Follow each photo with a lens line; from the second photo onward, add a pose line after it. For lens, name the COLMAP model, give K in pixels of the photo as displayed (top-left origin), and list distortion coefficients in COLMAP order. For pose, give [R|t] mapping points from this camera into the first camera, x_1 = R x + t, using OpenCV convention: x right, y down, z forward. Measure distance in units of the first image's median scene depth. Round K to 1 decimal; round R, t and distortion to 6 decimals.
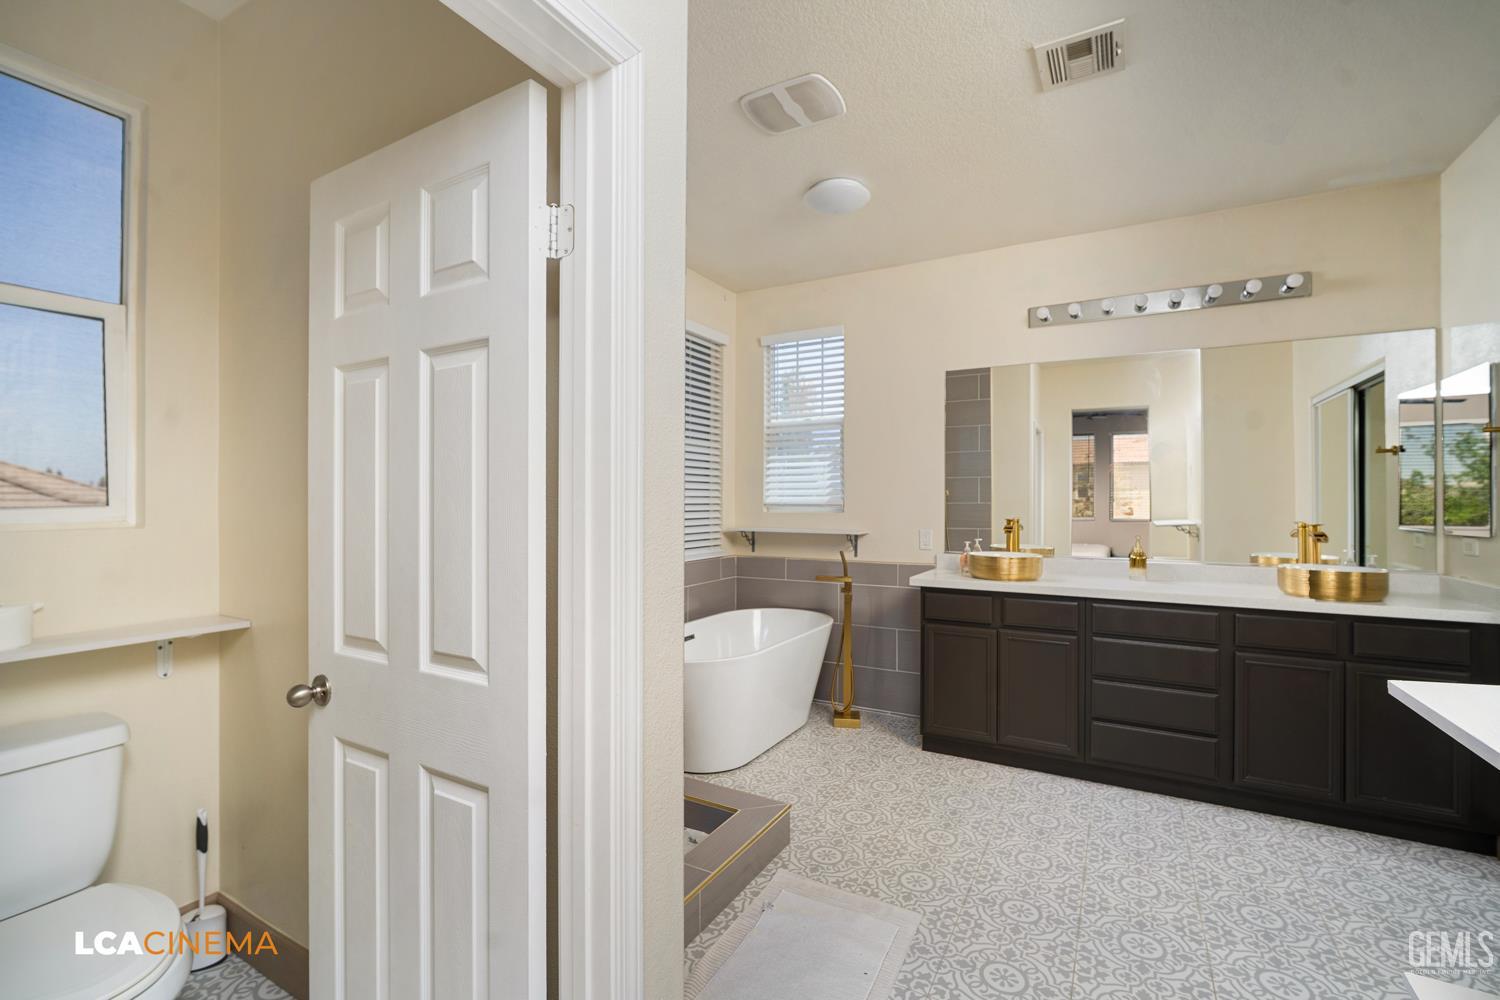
lens RADIAL K [[657.1, 0, 747.0], [0, 657.1, 498.8], [0, 0, 1]] dist [-0.014424, 0.001645]
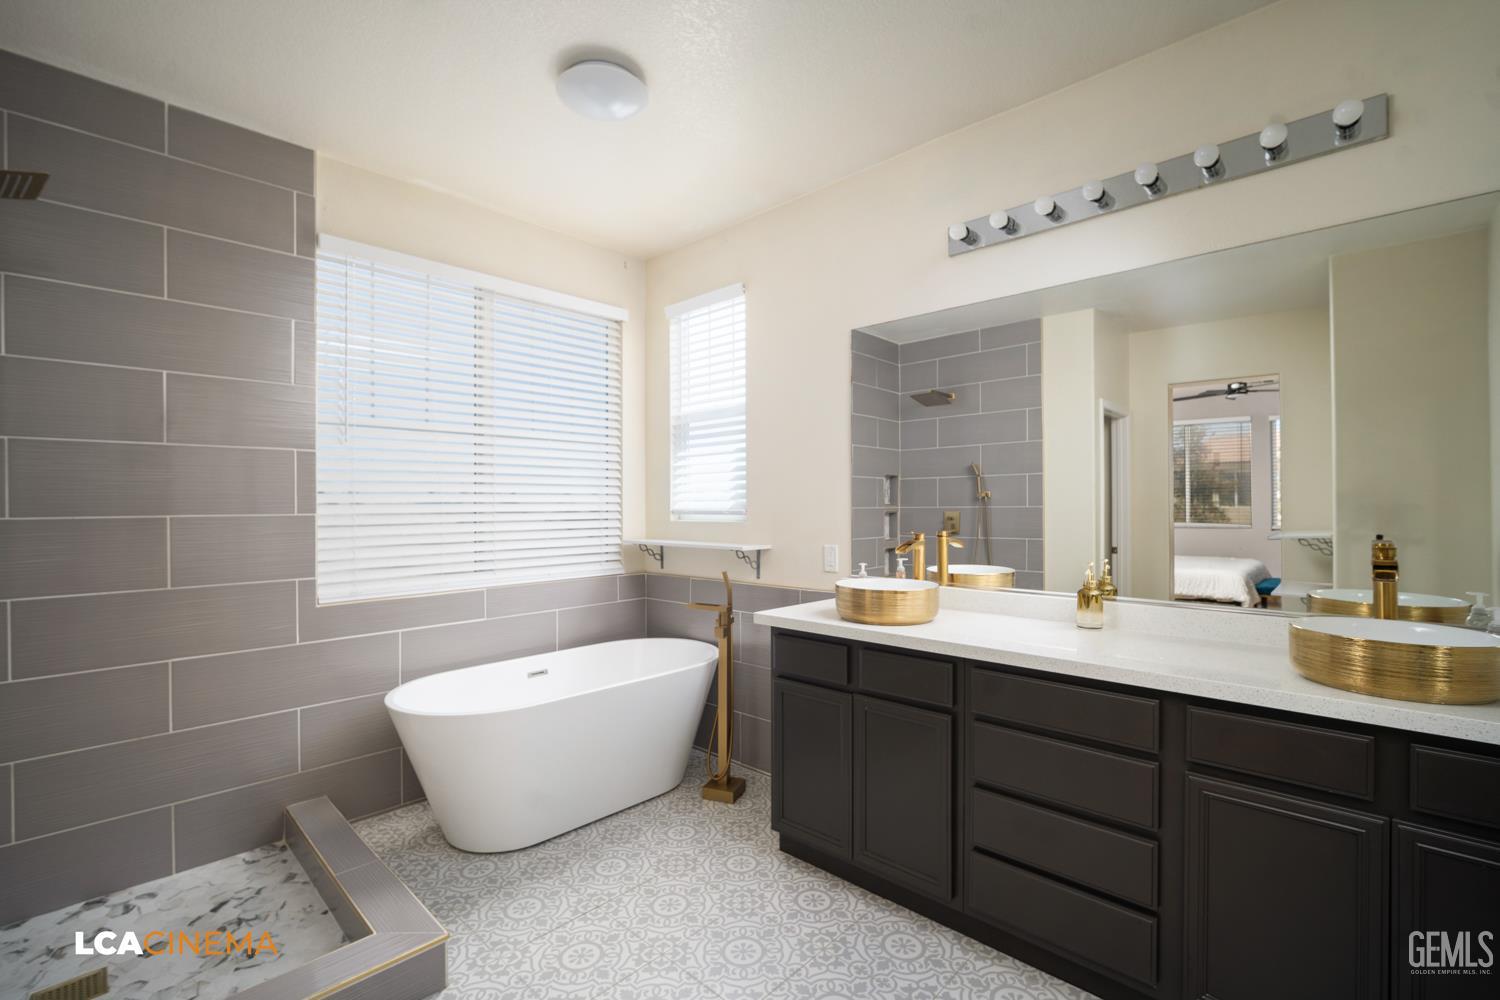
lens RADIAL K [[657.1, 0, 751.7], [0, 657.1, 505.7], [0, 0, 1]] dist [-0.014424, 0.001645]
pose [[0.969940, -0.007131, -0.243241, 0.348425], [0.008370, 0.999957, 0.004064, -0.001062], [0.243202, -0.005978, 0.969957, 0.241546]]
